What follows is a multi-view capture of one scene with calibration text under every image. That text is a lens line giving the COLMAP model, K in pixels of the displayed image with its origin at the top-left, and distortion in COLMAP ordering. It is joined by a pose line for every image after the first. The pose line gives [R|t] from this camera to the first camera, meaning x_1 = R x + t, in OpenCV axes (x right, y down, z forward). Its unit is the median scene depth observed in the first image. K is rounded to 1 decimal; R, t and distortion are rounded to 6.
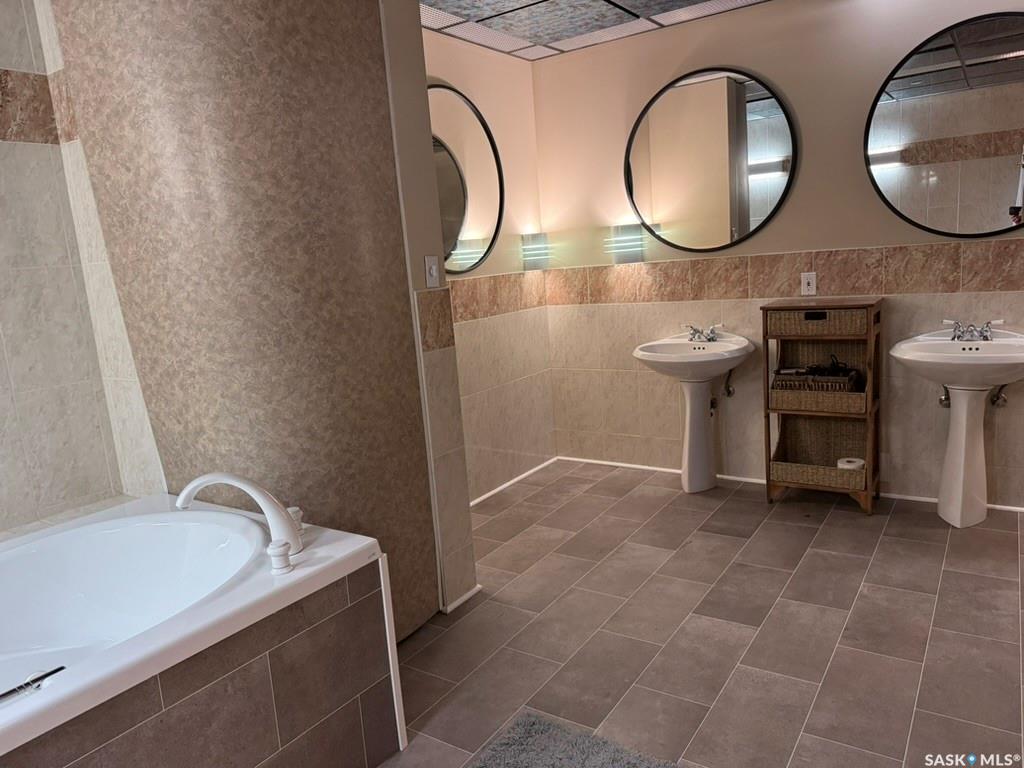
lens RADIAL K [[719.1, 0, 519.4], [0, 719.1, 384.9], [0, 0, 1]] dist [0.167538, -0.258484]
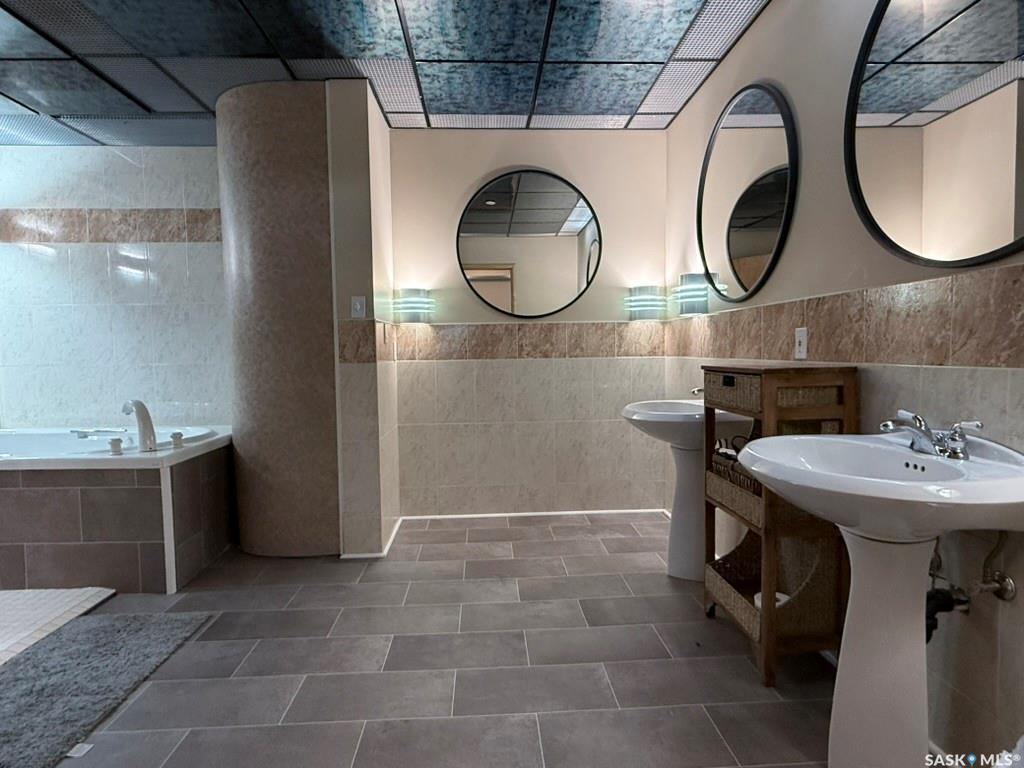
lens RADIAL K [[565.5, 0, 512.0], [0, 565.5, 384.0], [0, 0, 1]] dist [0.002755, 0.000876]
pose [[0.584971, 0.112982, -0.803146, 0.710341], [-0.172054, 0.984998, 0.013248, -0.058400], [0.792595, 0.130434, 0.595635, 0.465907]]
